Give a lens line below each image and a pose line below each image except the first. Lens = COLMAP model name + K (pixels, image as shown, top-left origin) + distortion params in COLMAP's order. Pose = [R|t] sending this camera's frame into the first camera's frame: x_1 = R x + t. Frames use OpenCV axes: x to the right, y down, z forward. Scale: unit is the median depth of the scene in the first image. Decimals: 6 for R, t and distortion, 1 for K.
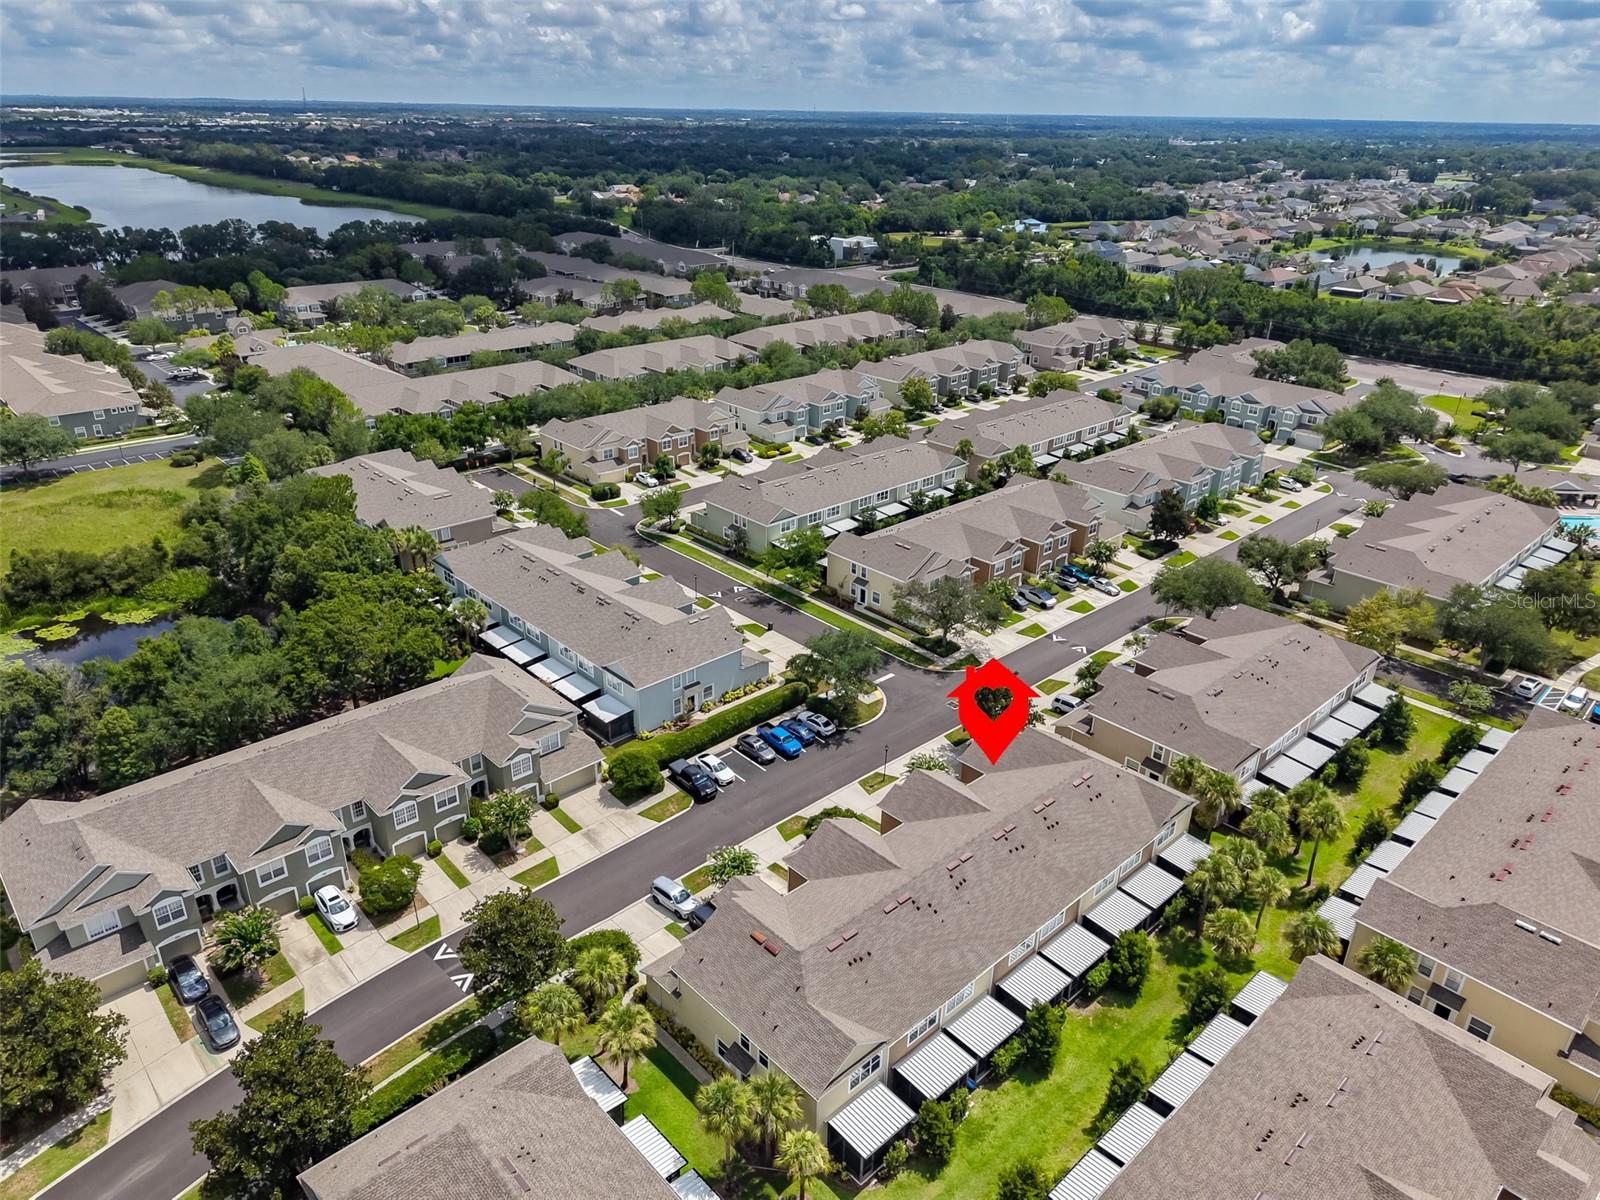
lens RADIAL K [[1068.4, 0, 800.0], [0, 1068.4, 600.0], [0, 0, 1]] dist [0.028125, -0.027234]
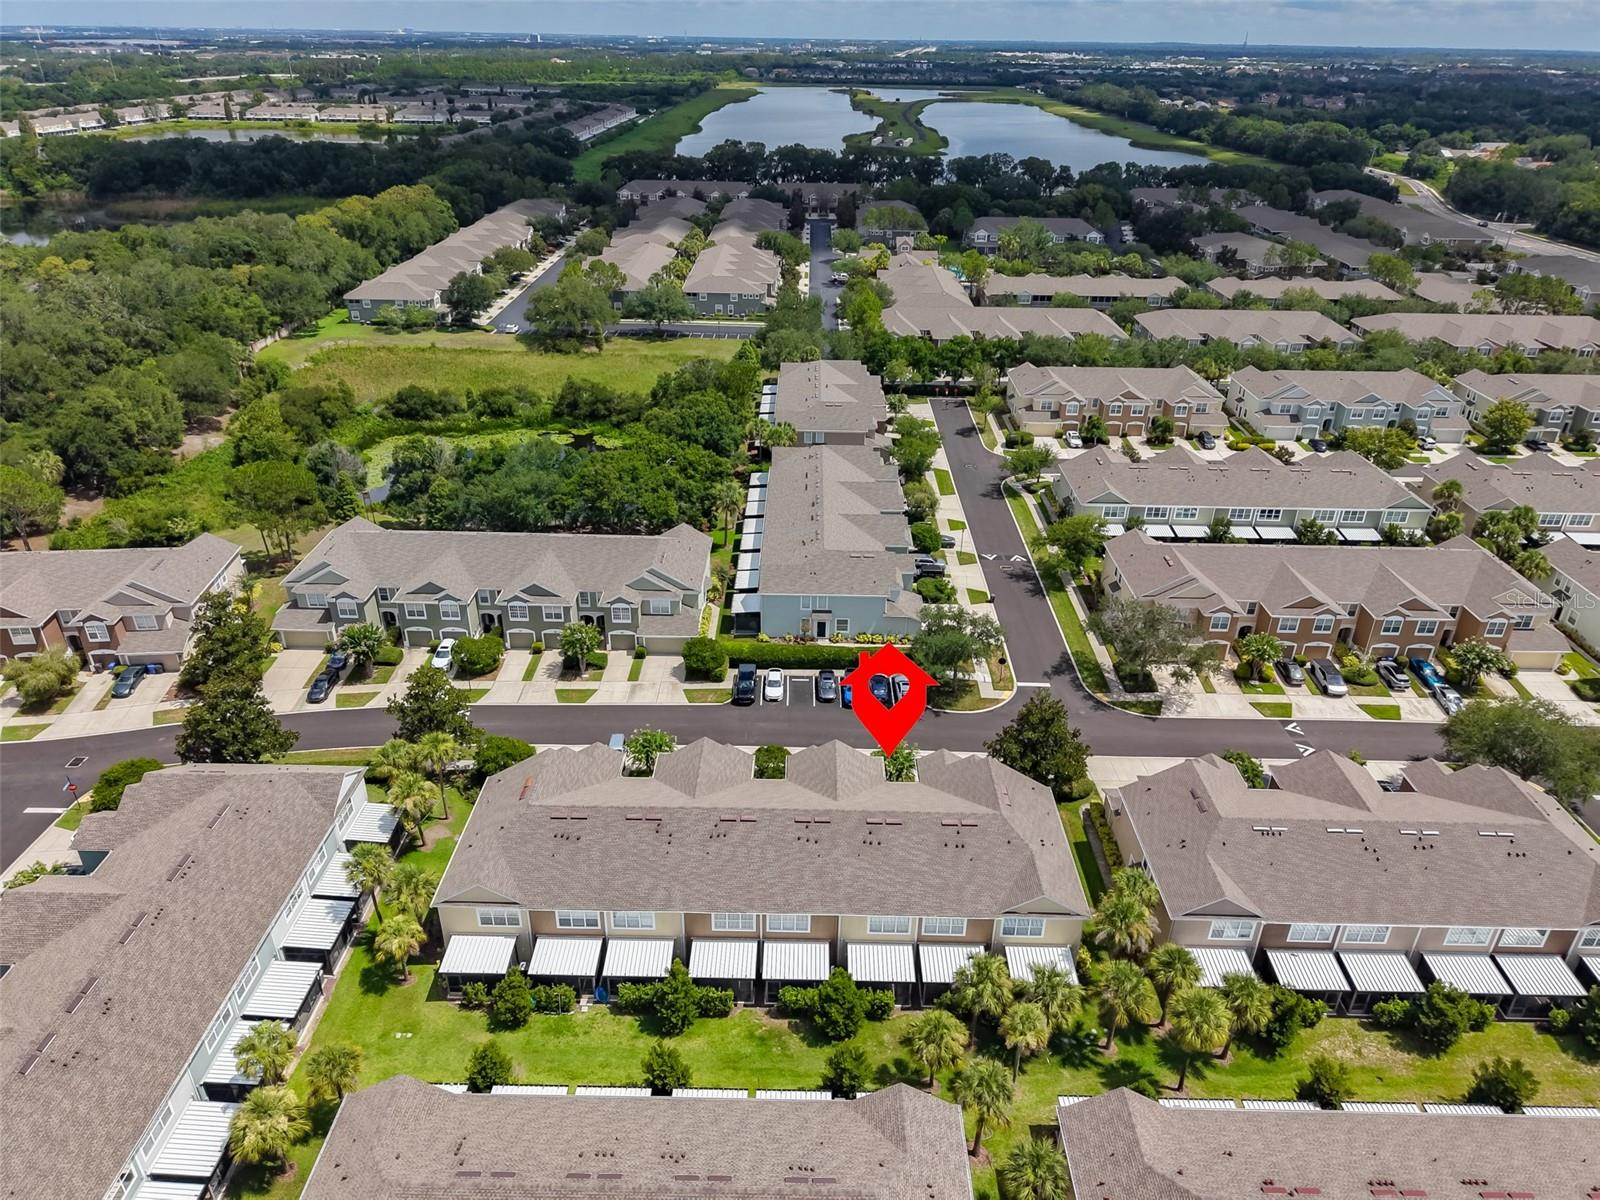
lens RADIAL K [[1080.1, 0, 787.1], [0, 1080.1, 596.5], [0, 0, 1]] dist [0.025875, -0.029961]
pose [[0.718852, 0.312288, -0.621069, 0.339220], [-0.290358, 0.946634, 0.139917, -0.044831], [0.631620, 0.079753, 0.771165, 0.119054]]
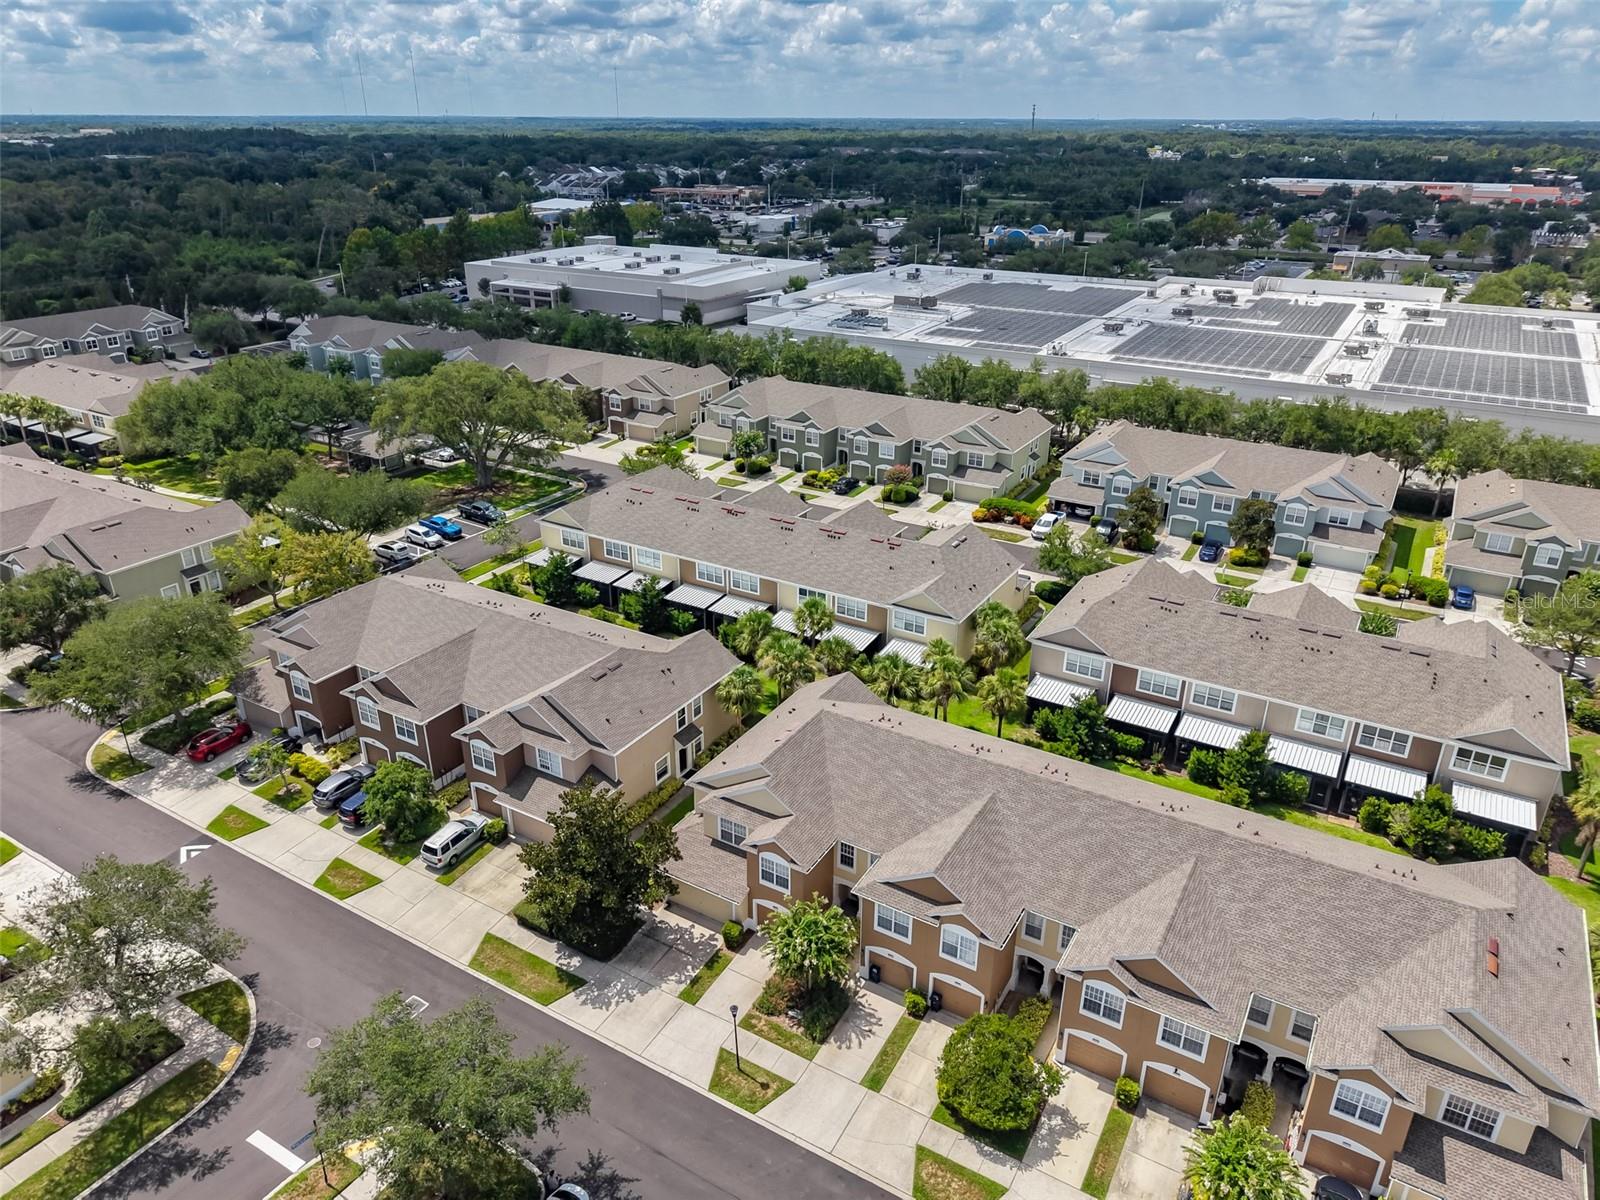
lens RADIAL K [[1058.8, 0, 807.1], [0, 1058.8, 619.6], [0, 0, 1]] dist [0.023852, -0.027550]
pose [[-0.285363, -0.424414, 0.859326, -0.162849], [0.388765, 0.768273, 0.508545, -0.141180], [-0.876030, 0.479196, -0.054240, 0.547386]]
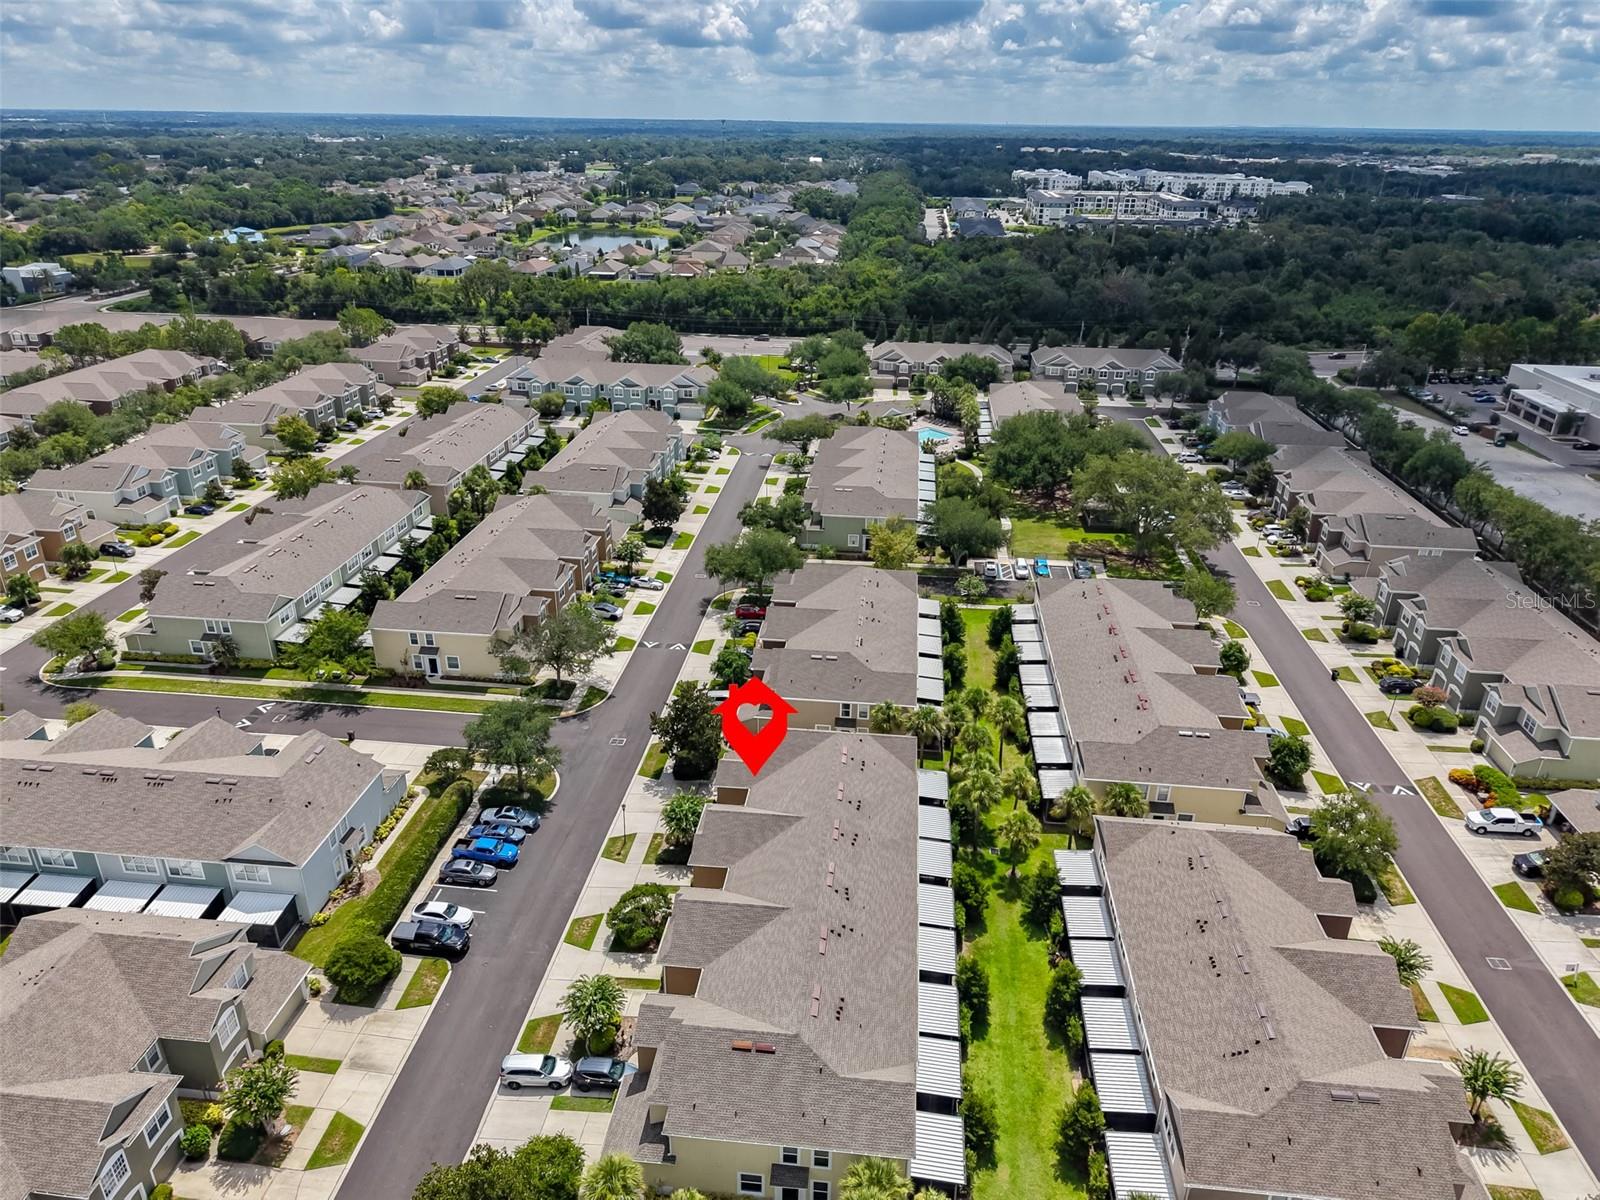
lens RADIAL K [[1068.4, 0, 800.0], [0, 1068.4, 600.0], [0, 0, 1]] dist [0.028125, -0.027234]
pose [[0.753113, -0.274222, 0.598016, -0.183246], [0.272468, 0.957376, 0.095874, -0.047048], [-0.598817, 0.090736, 0.795729, 0.096778]]
